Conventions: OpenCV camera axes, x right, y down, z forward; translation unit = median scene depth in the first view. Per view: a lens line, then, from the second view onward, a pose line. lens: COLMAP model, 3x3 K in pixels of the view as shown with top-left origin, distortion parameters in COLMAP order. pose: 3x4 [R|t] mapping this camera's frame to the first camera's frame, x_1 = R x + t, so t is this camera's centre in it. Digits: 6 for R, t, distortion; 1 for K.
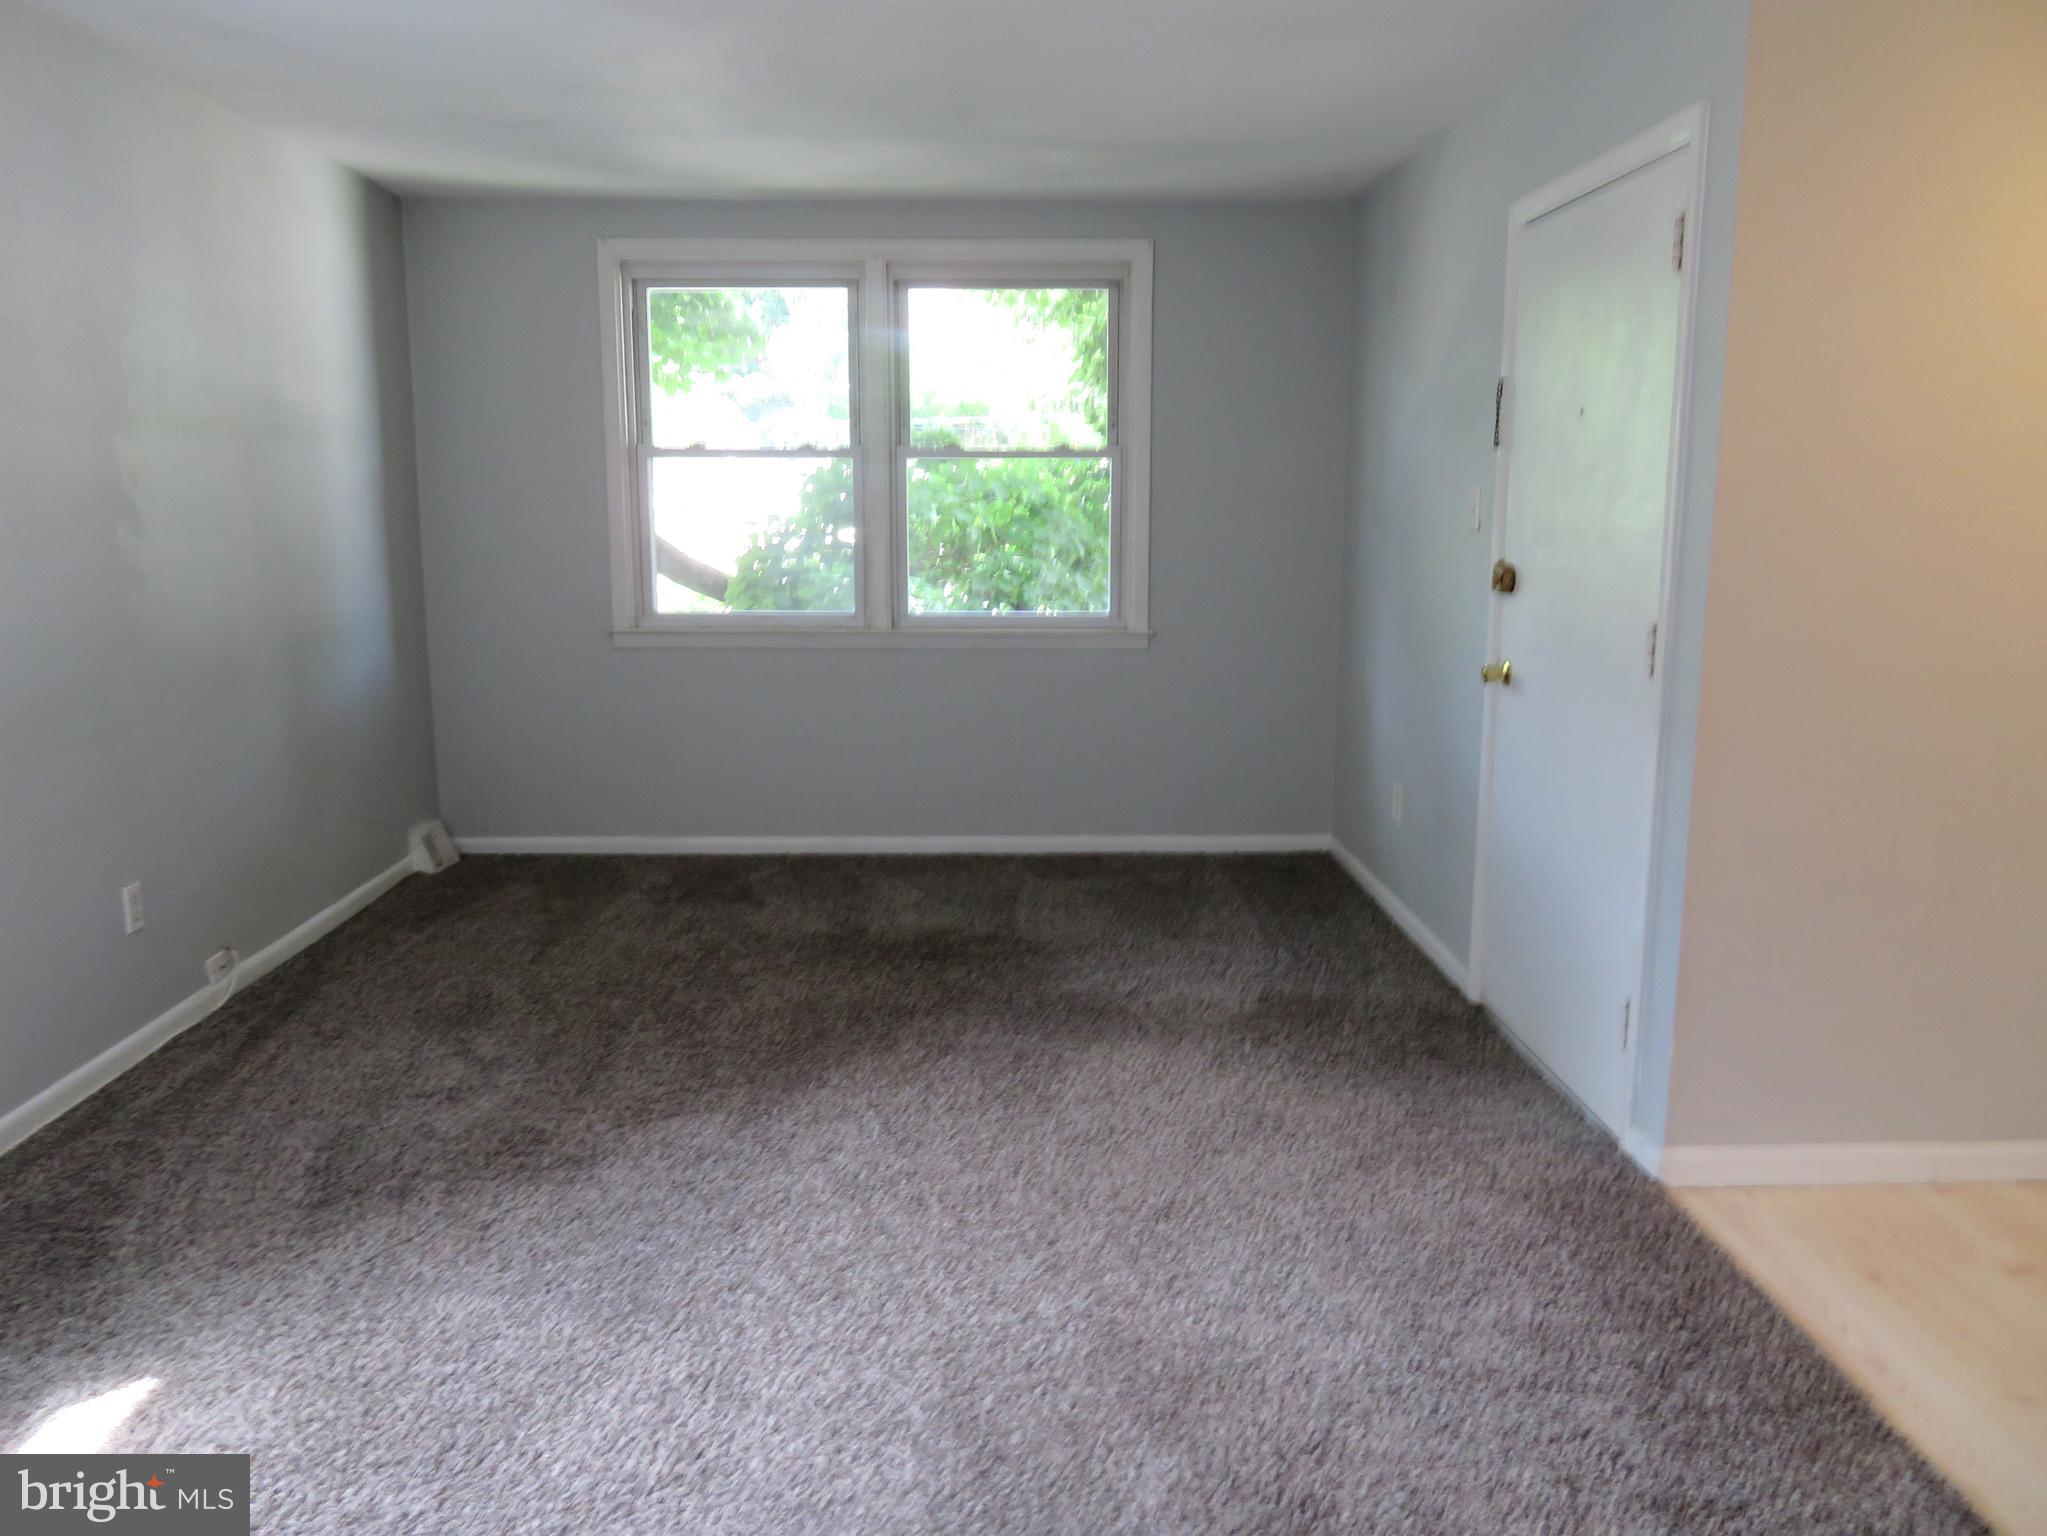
lens RADIAL K [[1539.2, 0, 1022.8], [0, 1539.2, 765.6], [0, 0, 1]] dist [-0.010395, -0.003595]
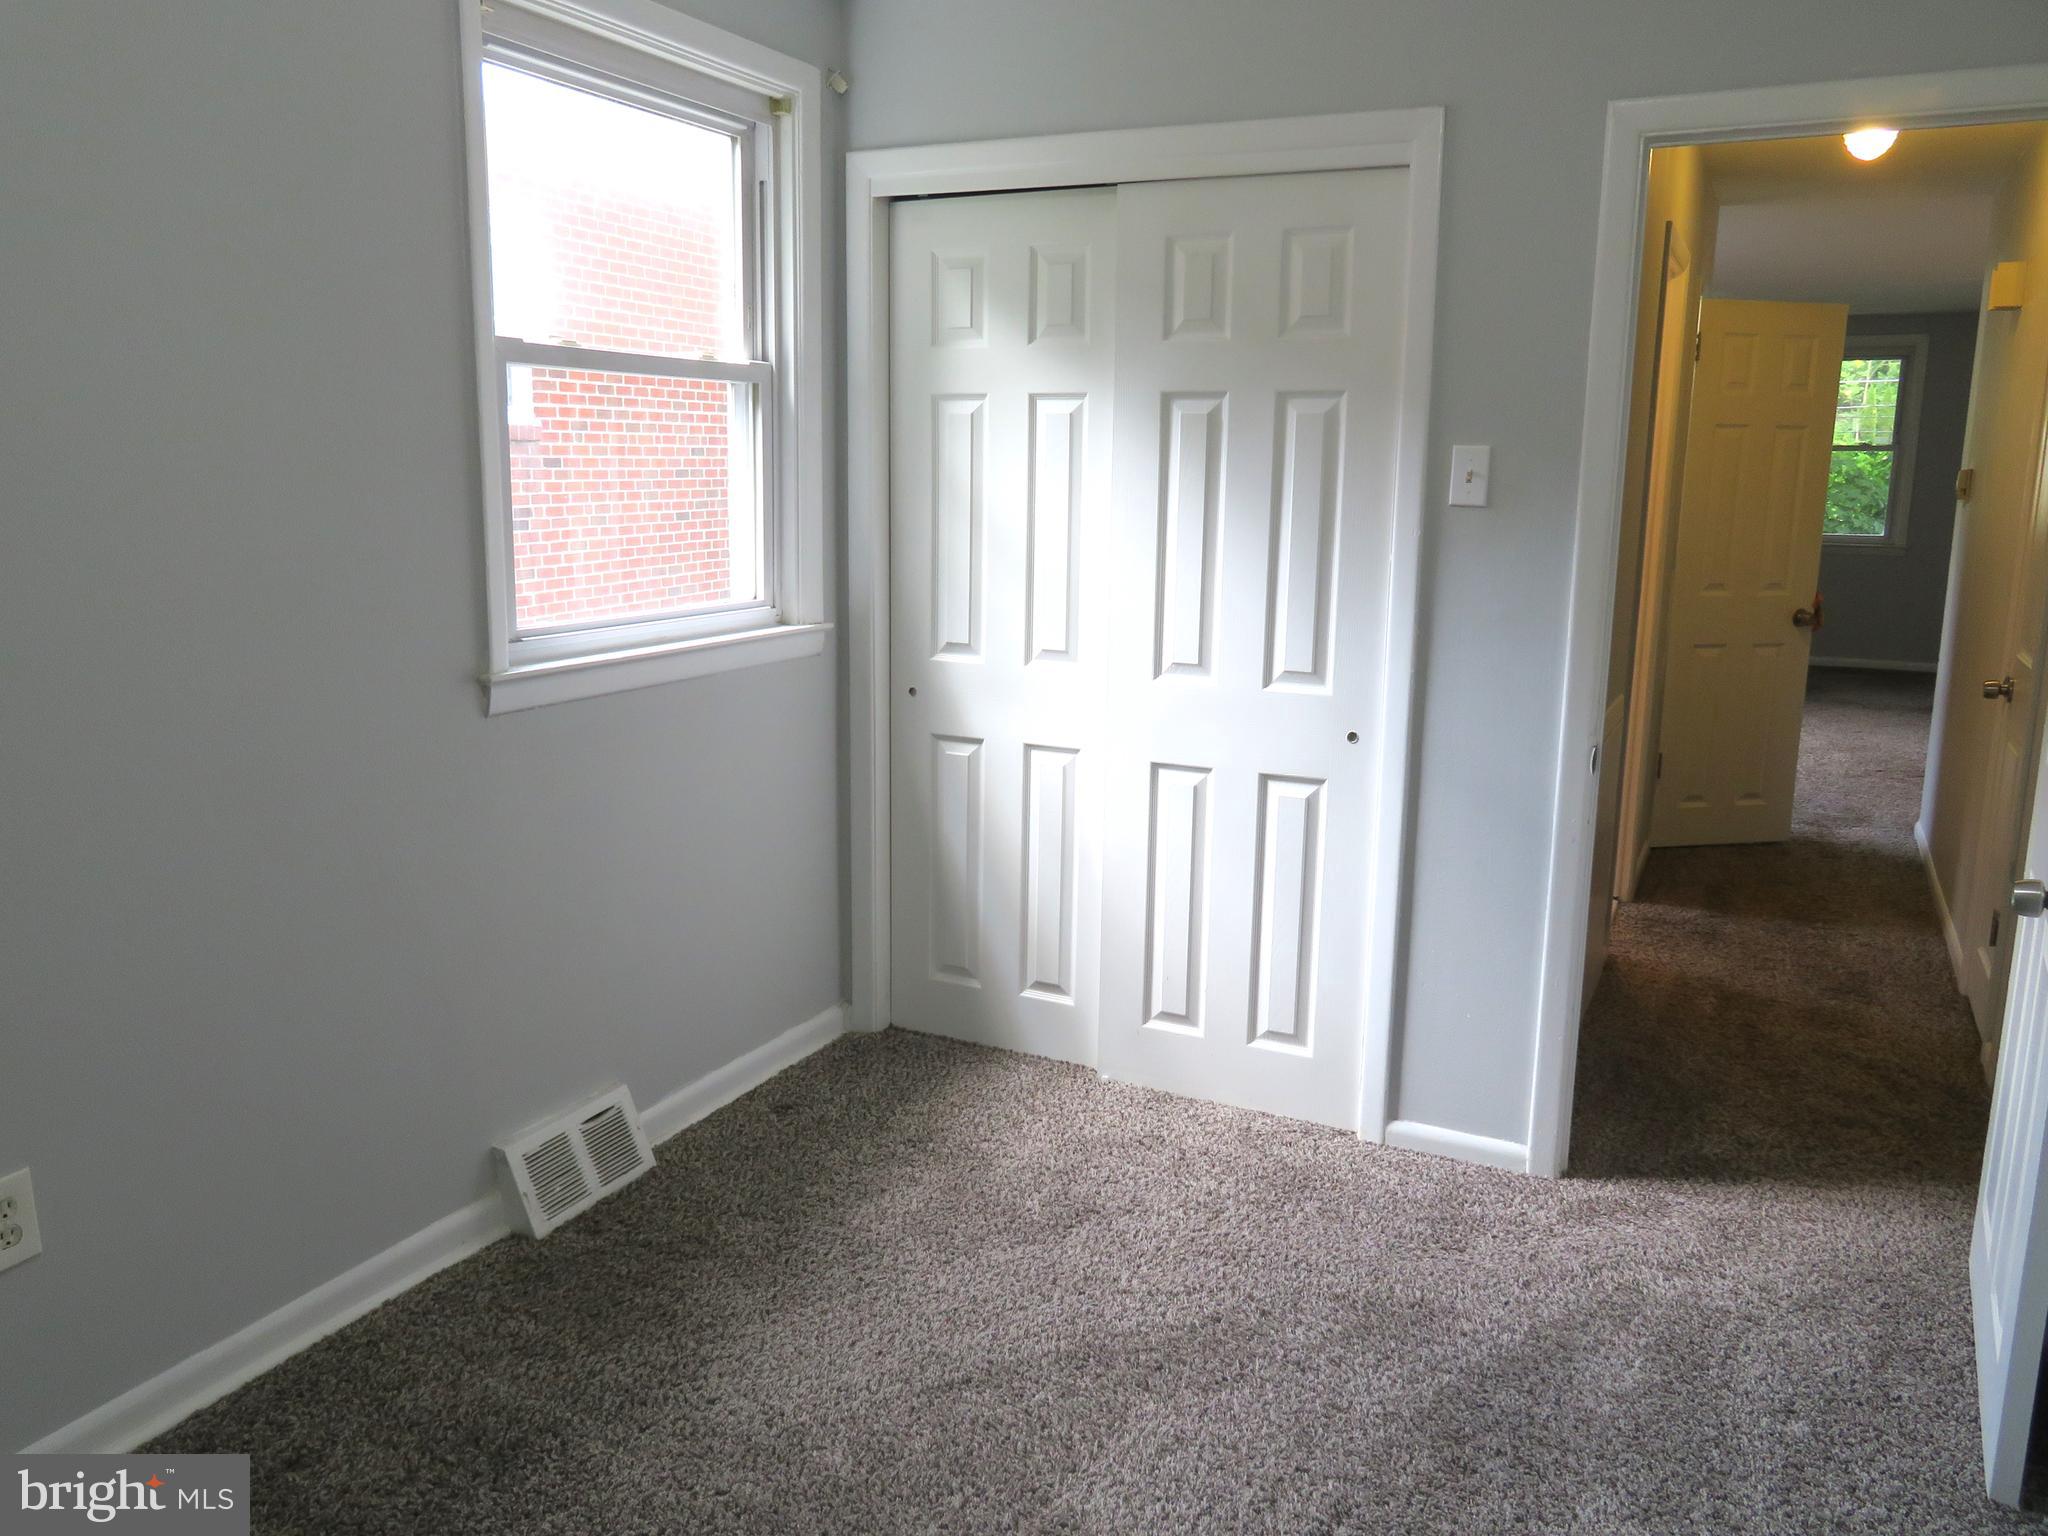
lens RADIAL K [[1539.9, 0, 1024.8], [0, 1539.9, 764.8], [0, 0, 1]] dist [-0.010395, -0.003595]
pose [[0.869361, 0.098245, -0.484314, 0.072515], [-0.095741, 0.994955, 0.029972, 0.198811], [0.484815, 0.020312, 0.874381, -1.000803]]
